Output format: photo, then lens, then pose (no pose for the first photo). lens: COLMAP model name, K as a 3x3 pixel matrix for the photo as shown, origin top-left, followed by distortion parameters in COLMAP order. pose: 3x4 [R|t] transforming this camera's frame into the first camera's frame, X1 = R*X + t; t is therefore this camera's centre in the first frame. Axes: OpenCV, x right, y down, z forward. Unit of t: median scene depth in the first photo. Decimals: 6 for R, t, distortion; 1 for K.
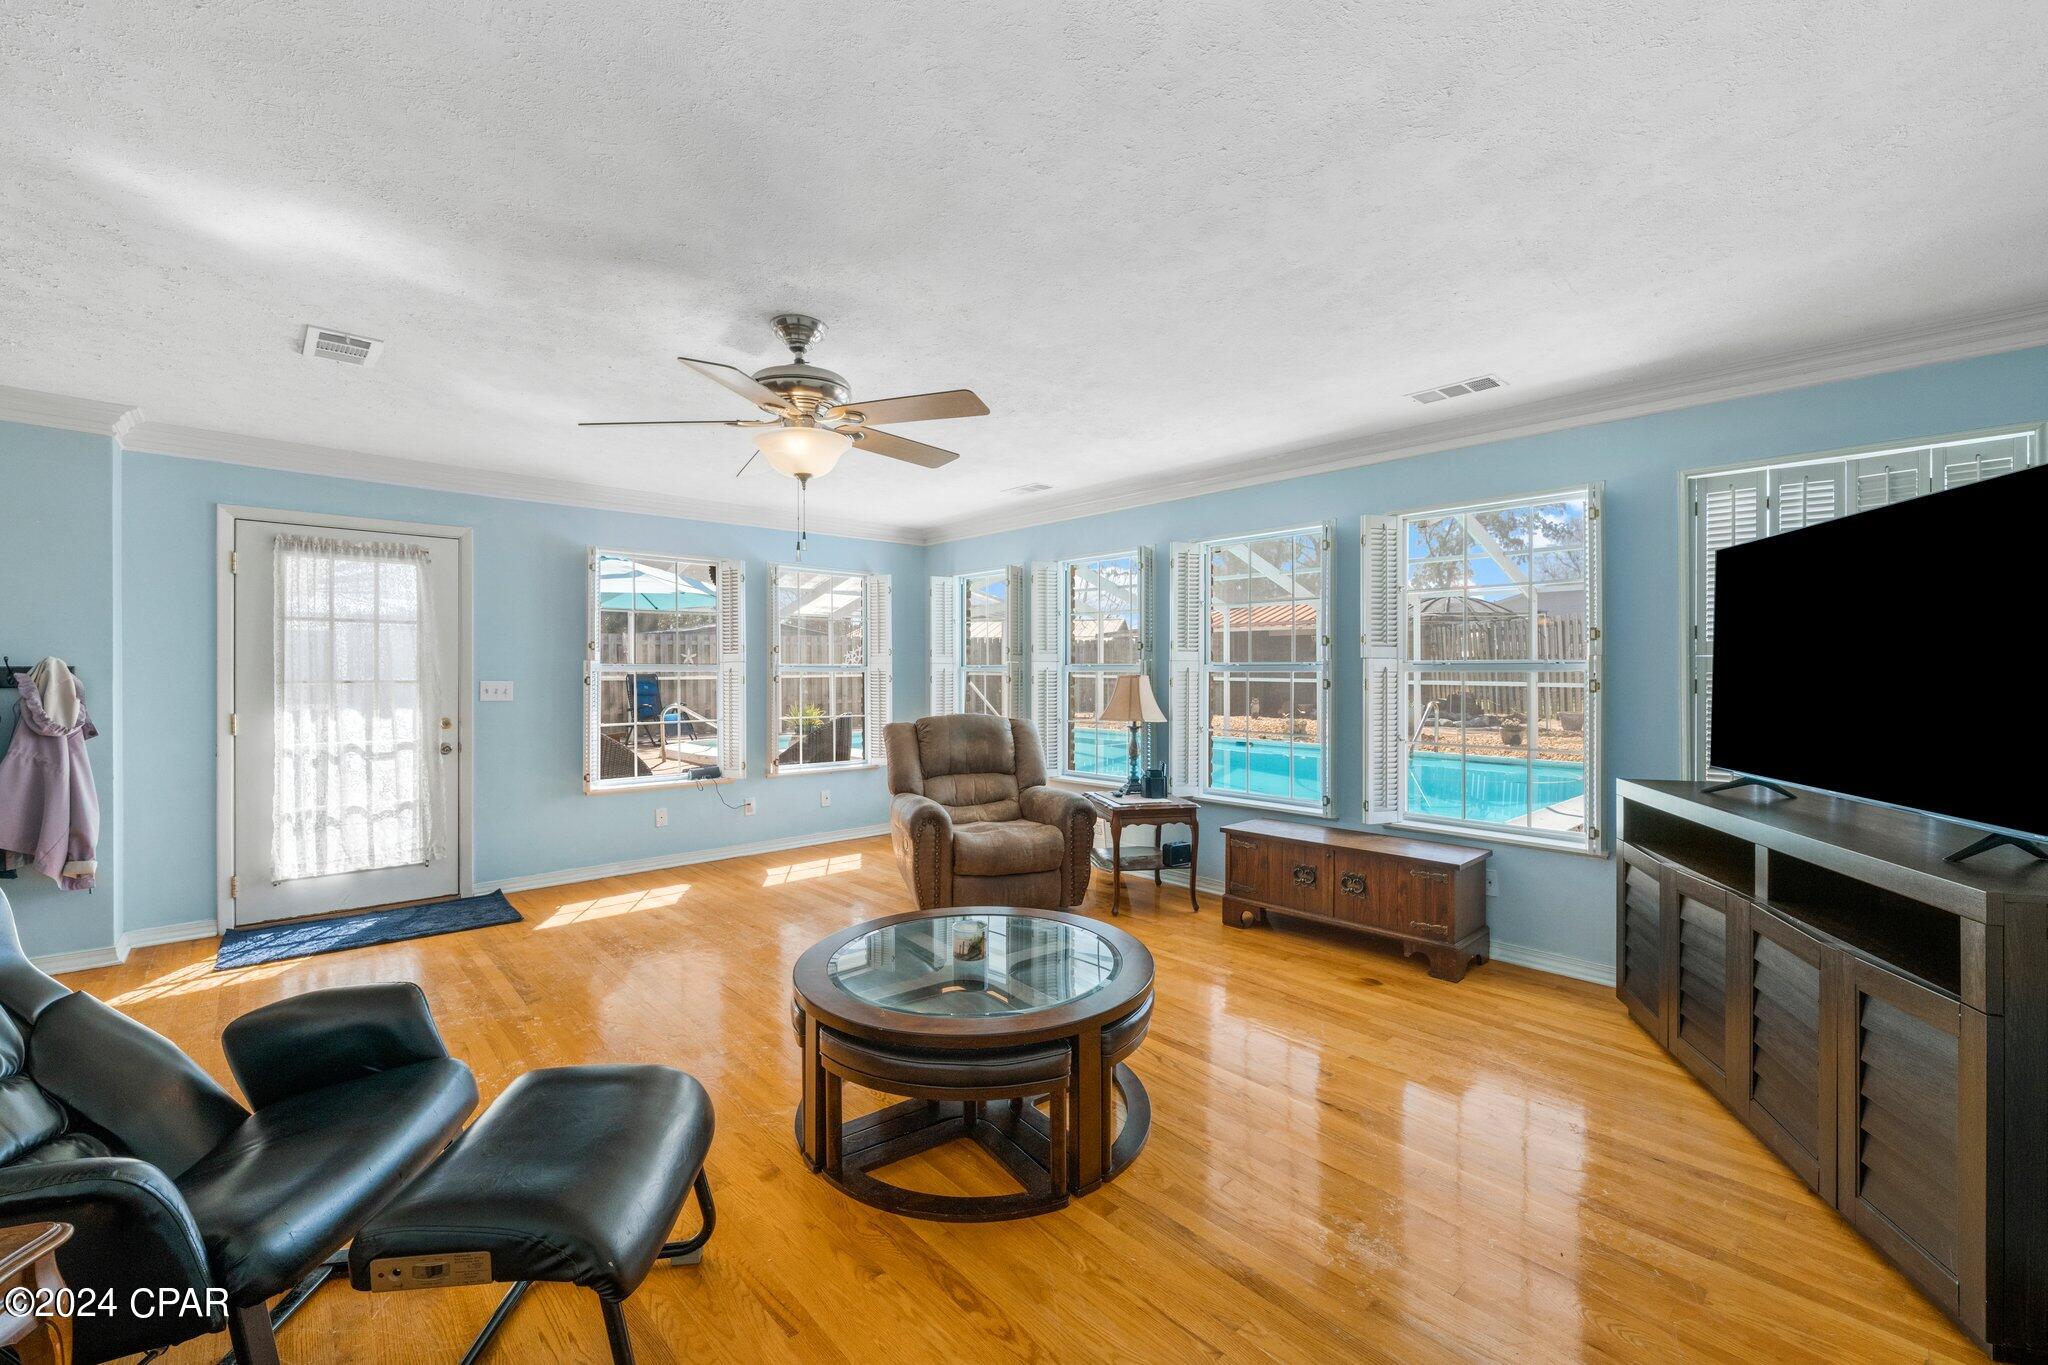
lens RADIAL K [[816.8, 0, 1039.7], [0, 816.8, 677.5], [0, 0, 1]] dist [-0.000239, -0.000162]
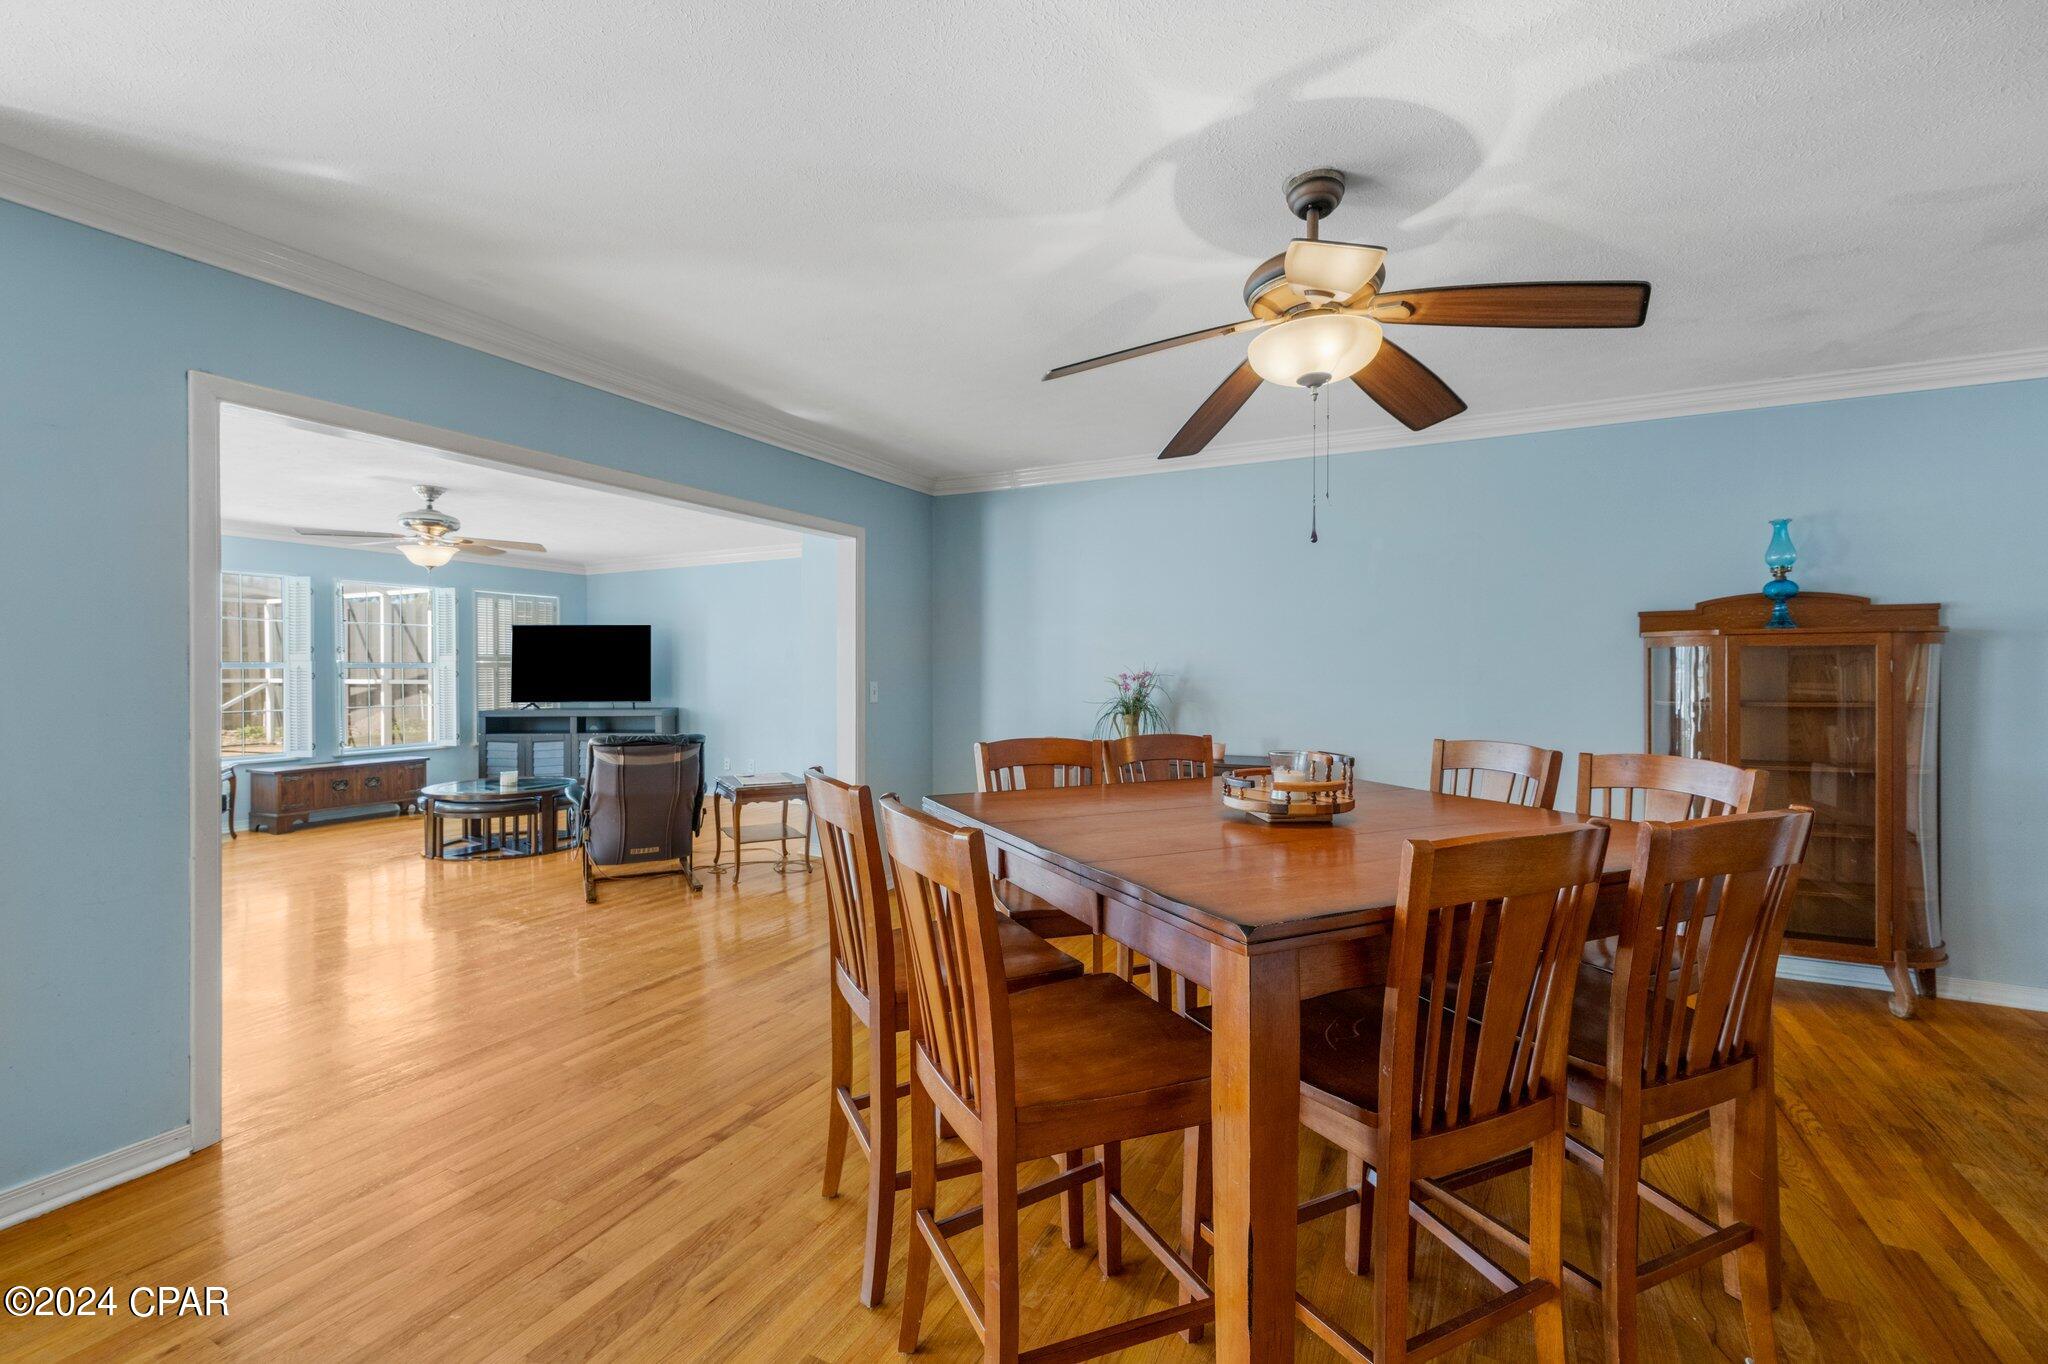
lens RADIAL K [[846.5, 0, 1028.7], [0, 846.5, 674.3], [0, 0, 1]] dist [-0.001522, -0.000426]
pose [[-0.342493, -0.006353, 0.939499, -1.602536], [0.009653, 0.999901, 0.010281, -0.000837], [-0.939471, 0.012590, -0.342398, 0.201191]]
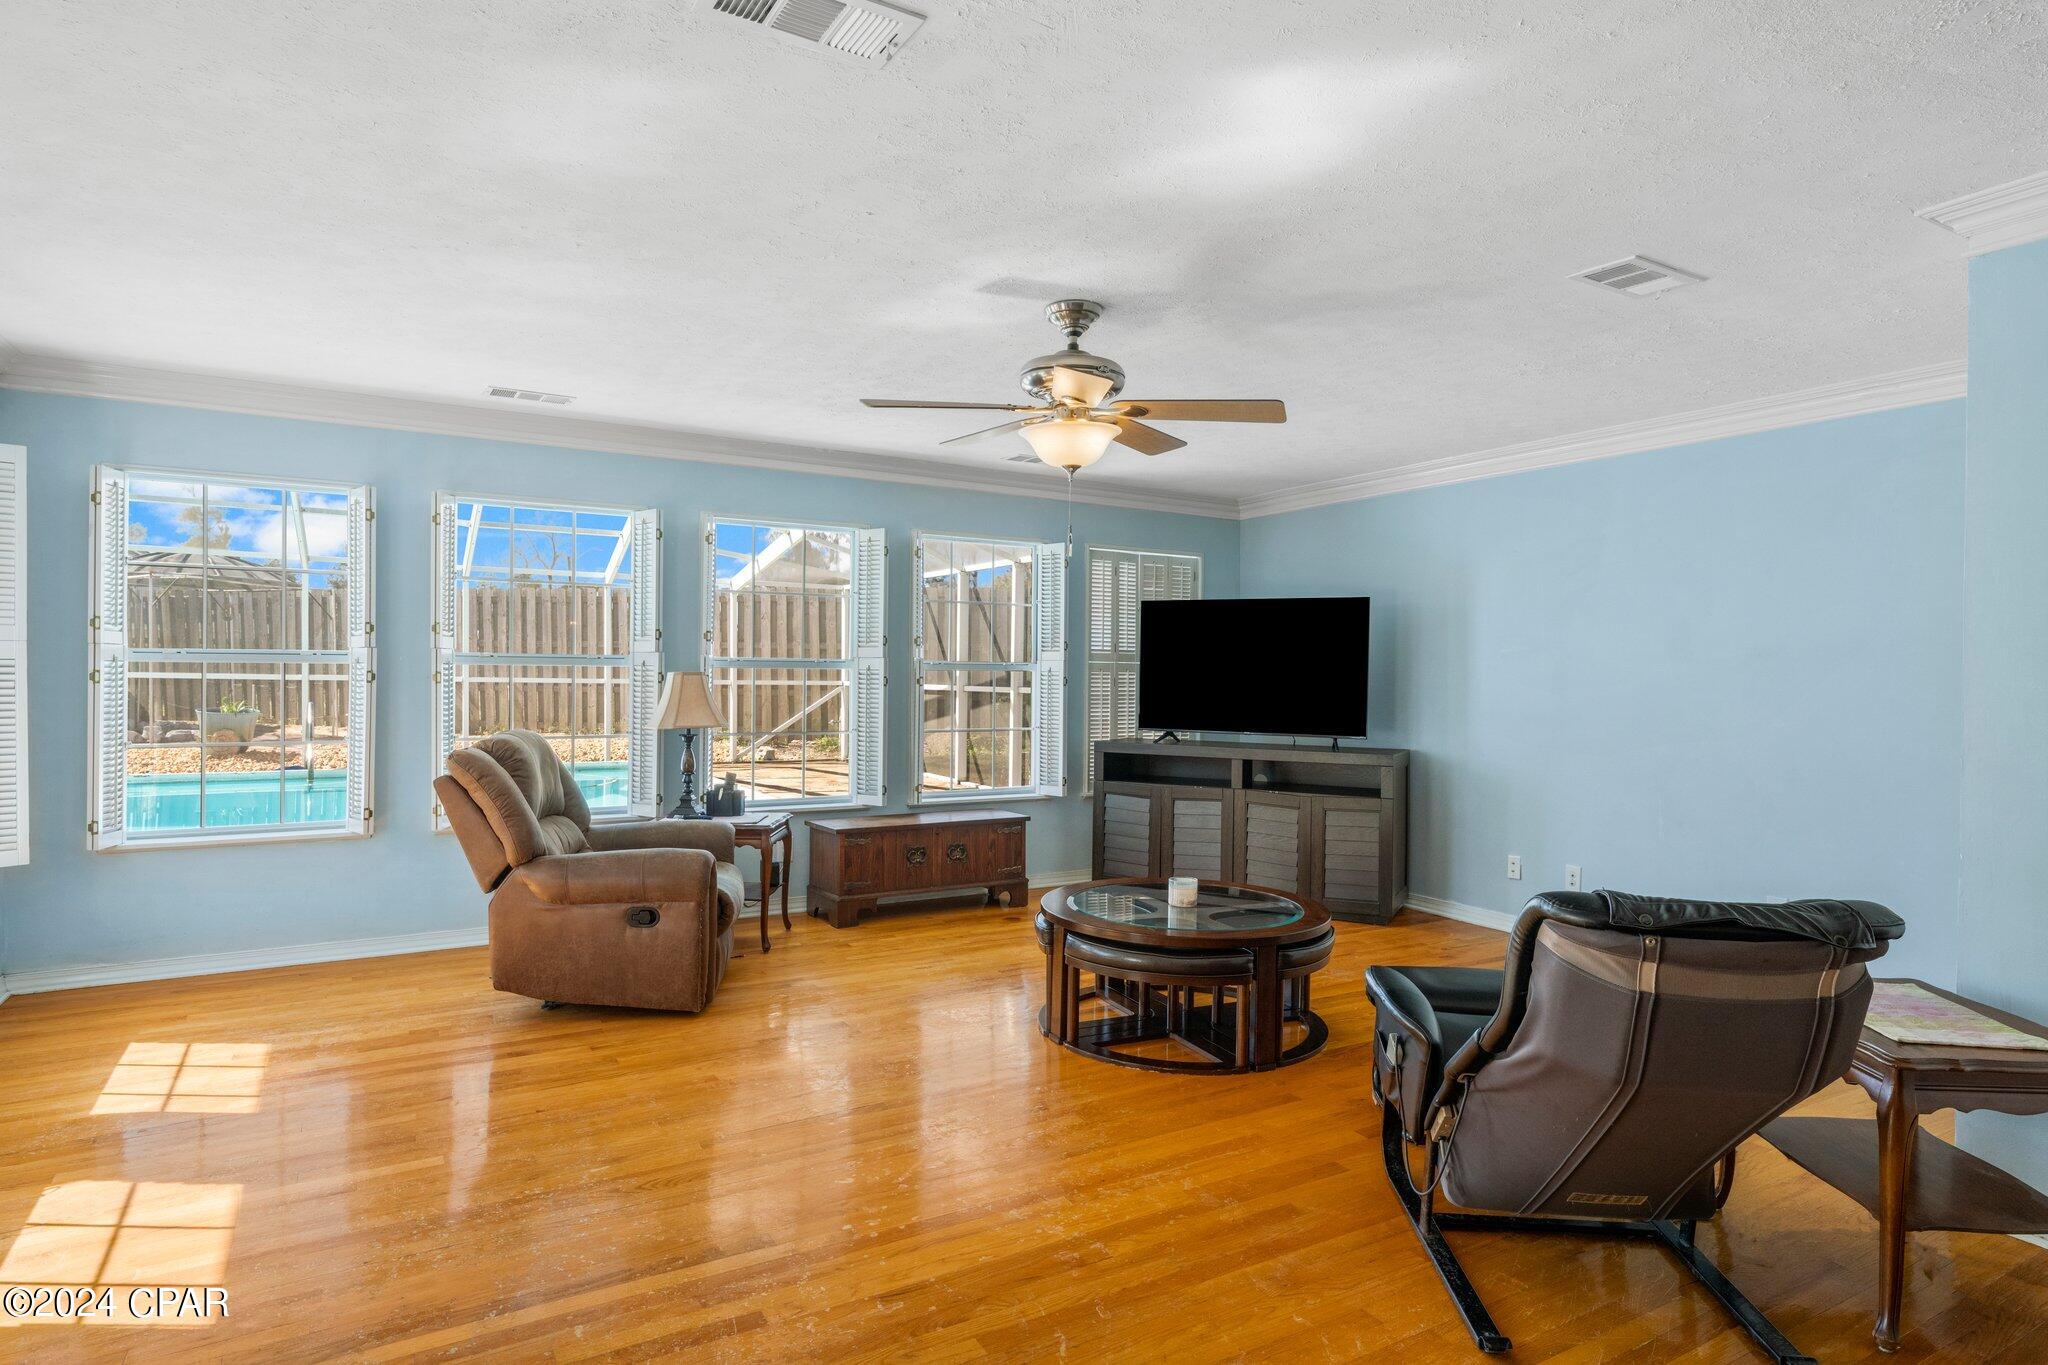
lens RADIAL K [[1087.6, 0, 1020.2], [0, 1087.6, 677.9], [0, 0, 1]] dist [0.001583, 0.000056]
pose [[0.227514, -0.002780, 0.973771, -0.916809], [-0.004713, 0.999981, 0.003956, -0.003905], [-0.973763, -0.005489, 0.227497, 0.454390]]
